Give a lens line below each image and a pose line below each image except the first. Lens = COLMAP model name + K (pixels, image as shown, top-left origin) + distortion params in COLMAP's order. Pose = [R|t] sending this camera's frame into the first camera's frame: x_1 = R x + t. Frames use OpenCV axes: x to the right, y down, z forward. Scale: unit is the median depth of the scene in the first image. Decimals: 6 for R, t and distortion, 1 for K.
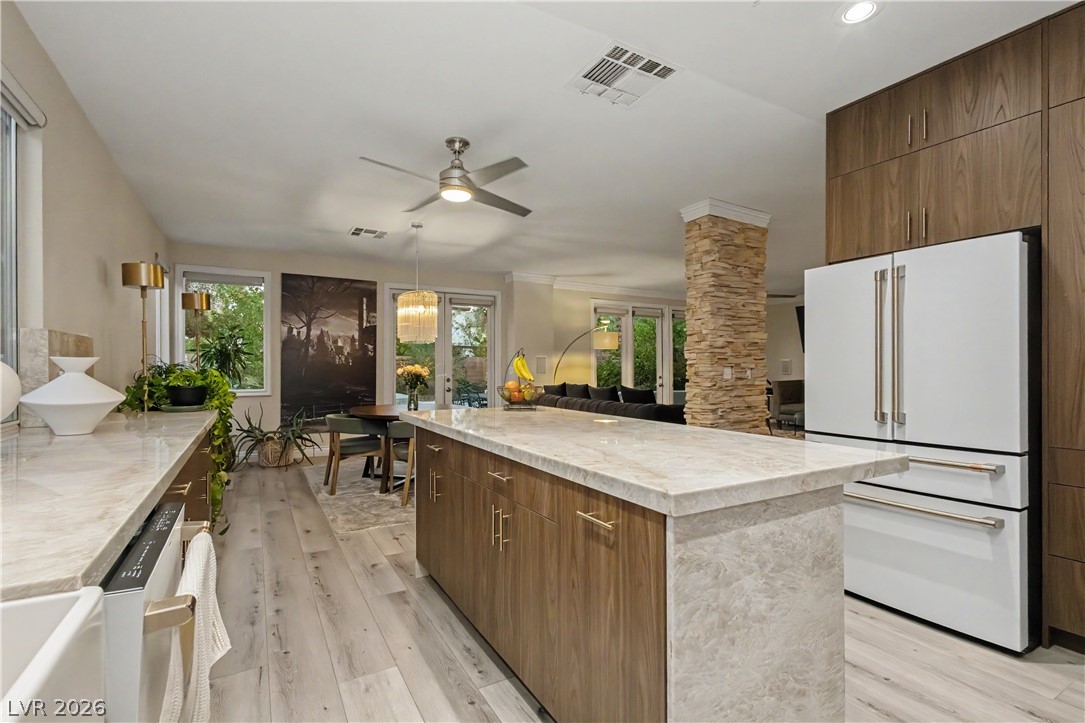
lens RADIAL K [[500.9, 0, 539.5], [0, 500.9, 363.0], [0, 0, 1]] dist [0.004510, -0.000539]
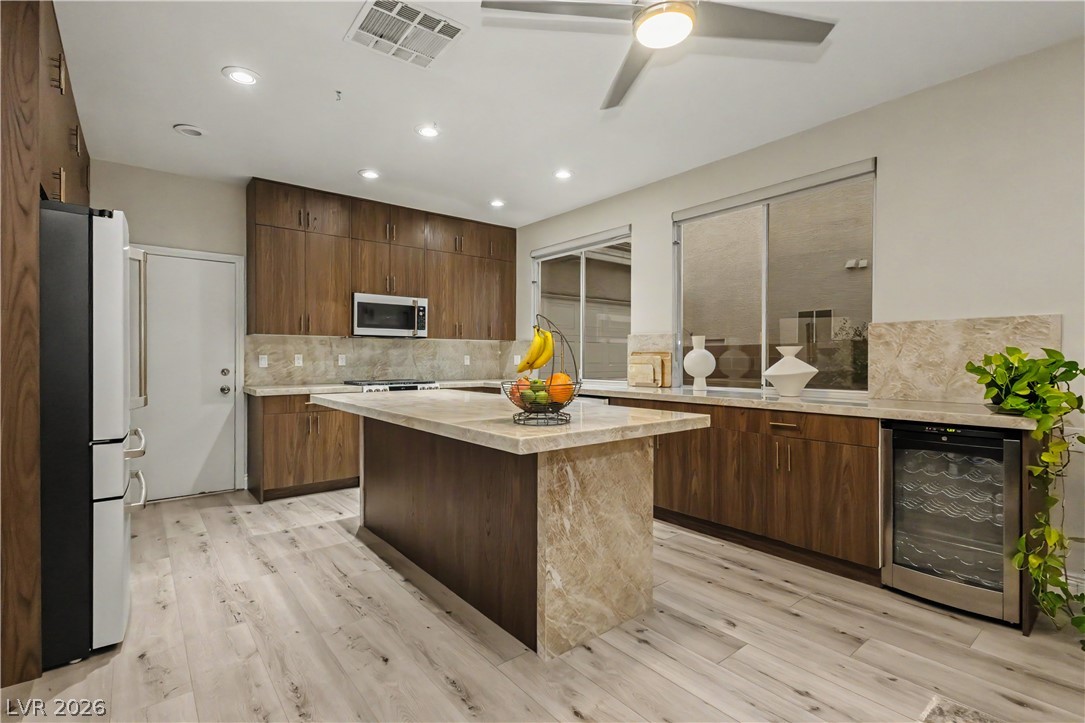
lens RADIAL K [[500.9, 0, 539.5], [0, 500.9, 363.0], [0, 0, 1]] dist [0.004510, -0.000539]
pose [[-0.987790, 0.001168, -0.155789, 0.064881], [0.001326, 0.999999, -0.000909, 0.031138], [0.155788, -0.001104, -0.987790, 1.916162]]
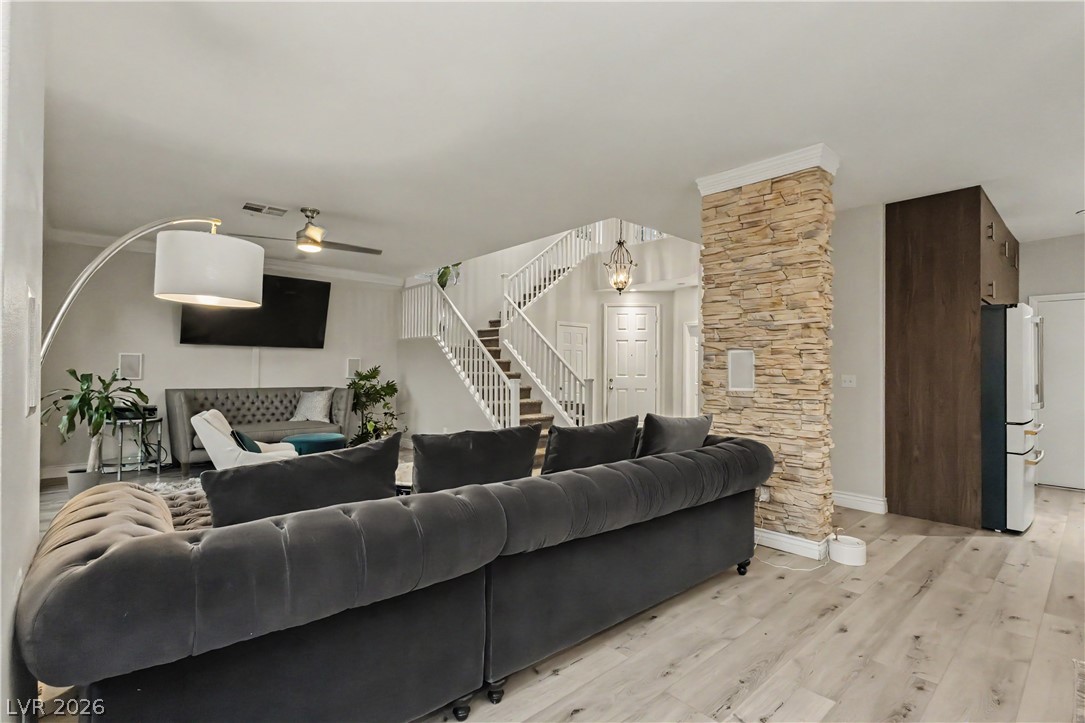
lens RADIAL K [[500.9, 0, 539.5], [0, 500.9, 363.0], [0, 0, 1]] dist [0.004510, -0.000539]
pose [[-0.199162, 0.010312, 0.979912, -0.552022], [-0.016369, 0.999770, -0.013848, 0.016515], [-0.979830, -0.018798, -0.198948, 2.690909]]
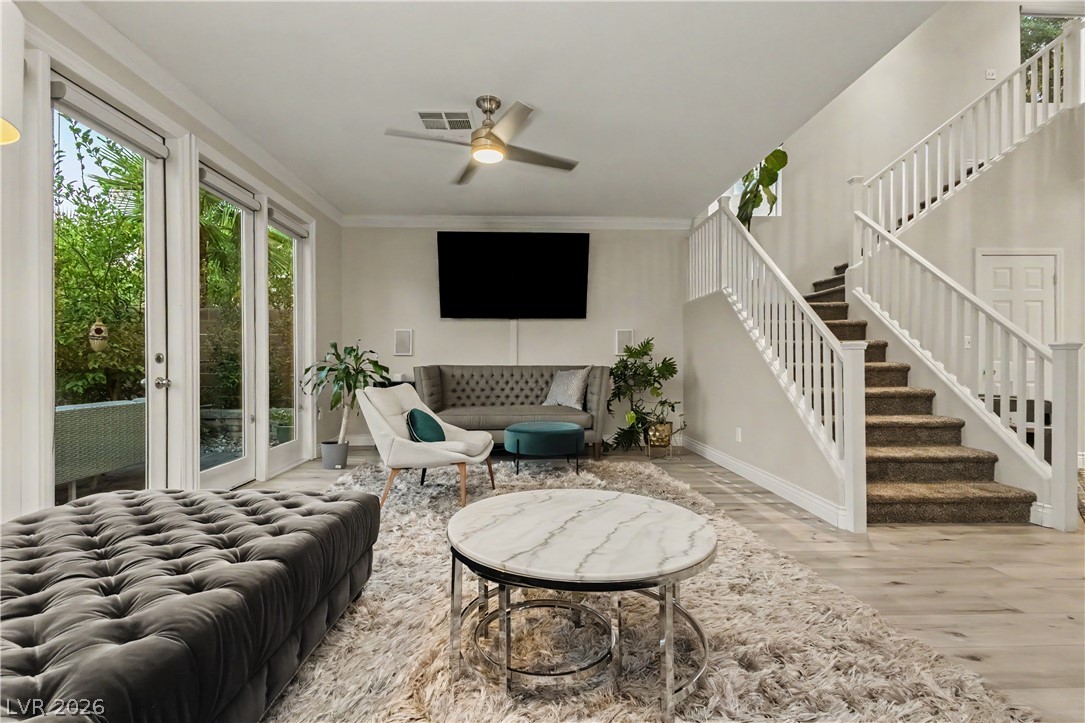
lens RADIAL K [[499.1, 0, 531.2], [0, 499.1, 364.4], [0, 0, 1]] dist [0.001600, -0.000619]
pose [[0.485671, -0.003512, 0.874135, 0.317228], [-0.007600, 0.999937, 0.008240, 0.105435], [-0.874109, -0.010645, 0.485614, 2.445033]]
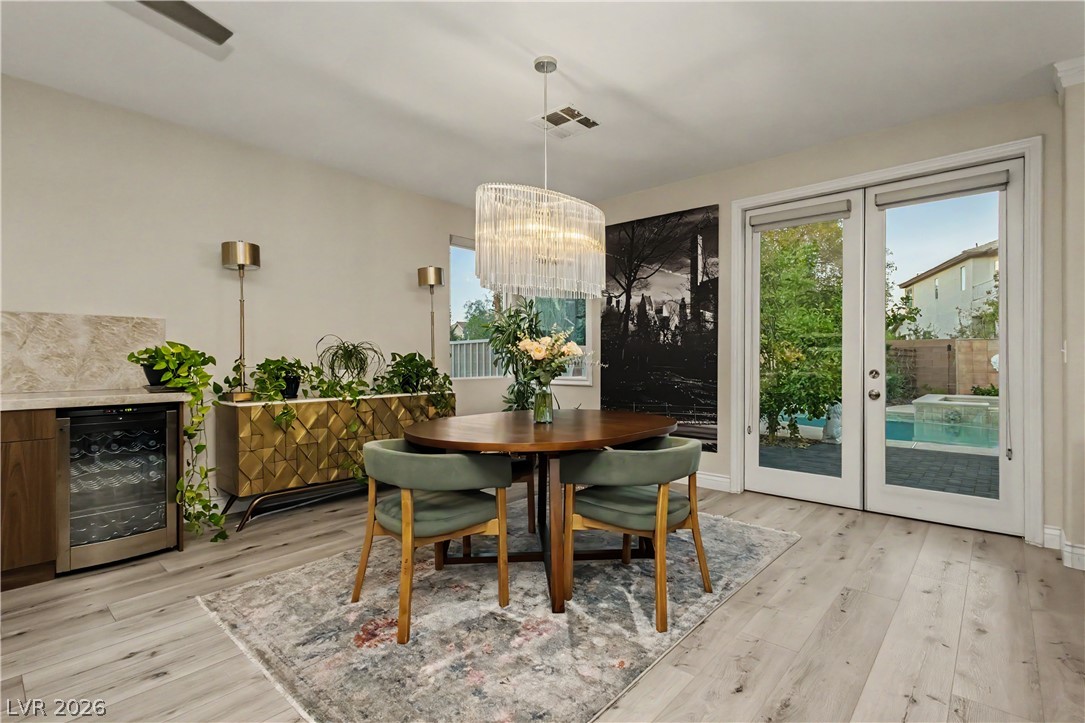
lens RADIAL K [[514.1, 0, 547.2], [0, 514.1, 357.6], [0, 0, 1]] dist [0.000738, -0.000124]
pose [[0.321616, -0.003114, -0.946865, 0.501903], [0.009377, 0.999956, -0.000104, 0.048290], [0.946824, -0.008846, 0.321631, 1.647299]]
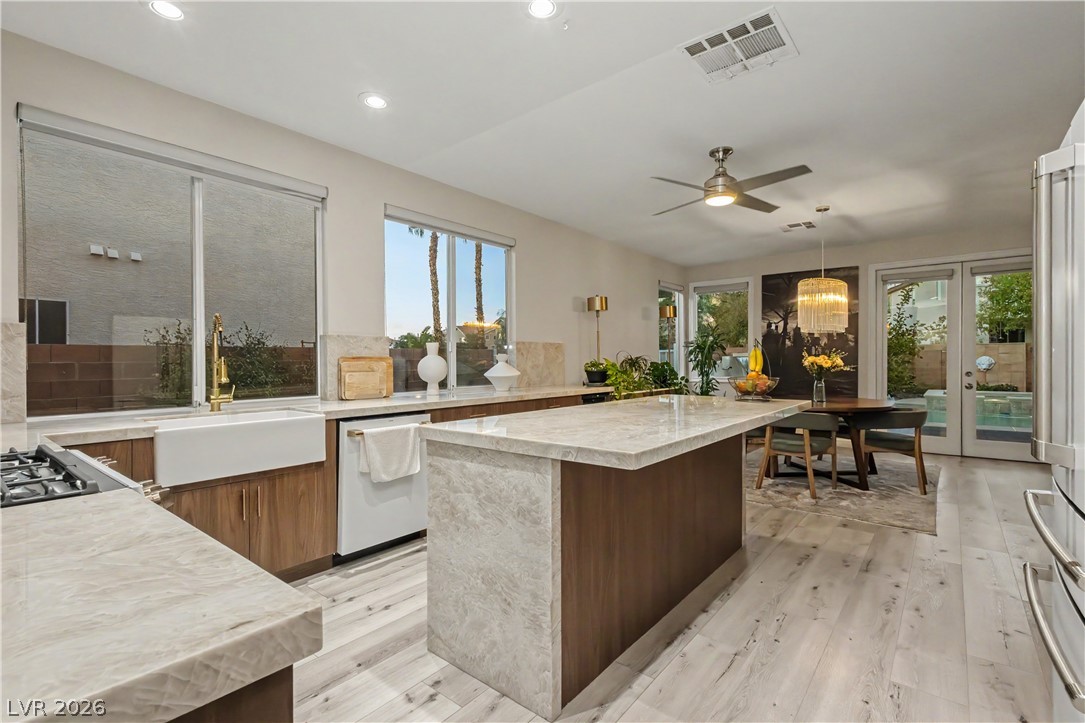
lens RADIAL K [[501.5, 0, 540.4], [0, 501.5, 359.4], [0, 0, 1]] dist [0.004863, -0.000239]
pose [[0.357194, -0.003767, -0.934023, 0.904164], [0.013765, 0.999904, 0.001231, 0.005675], [0.933929, -0.013297, 0.357212, 0.307934]]
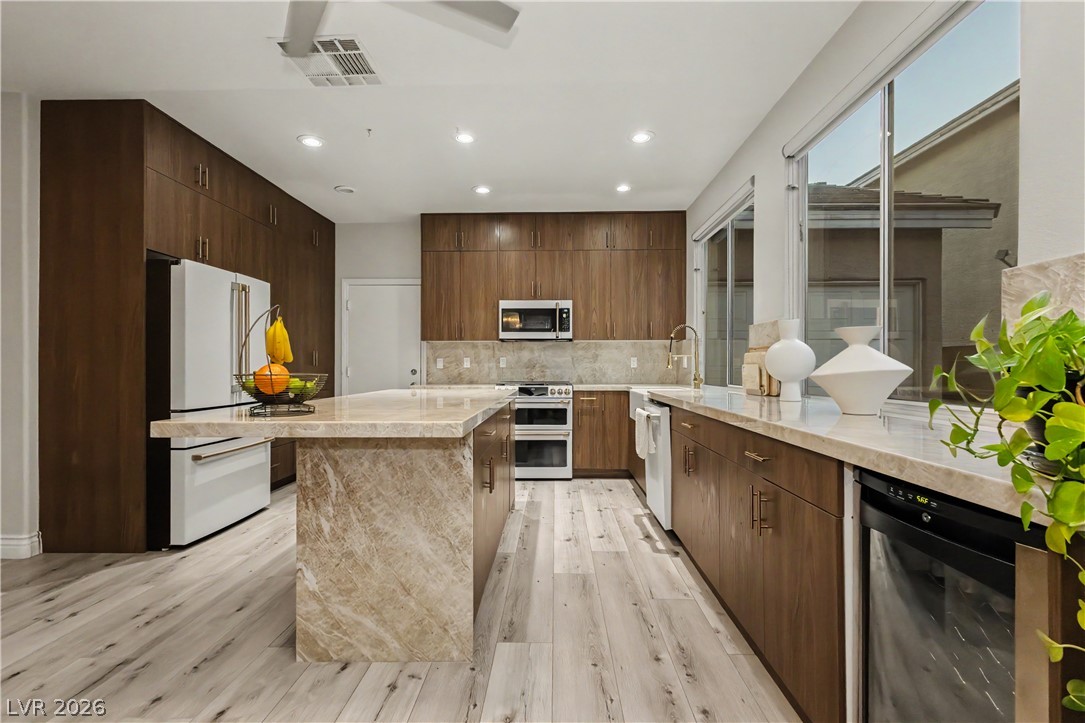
lens RADIAL K [[502.9, 0, 544.7], [0, 502.9, 367.6], [0, 0, 1]] dist [0.005570, 0.000500]
pose [[-0.857135, 0.000466, 0.515091, -0.719154], [-0.003701, 0.999968, -0.007063, 0.052639], [-0.515078, -0.007961, -0.857106, 1.634162]]
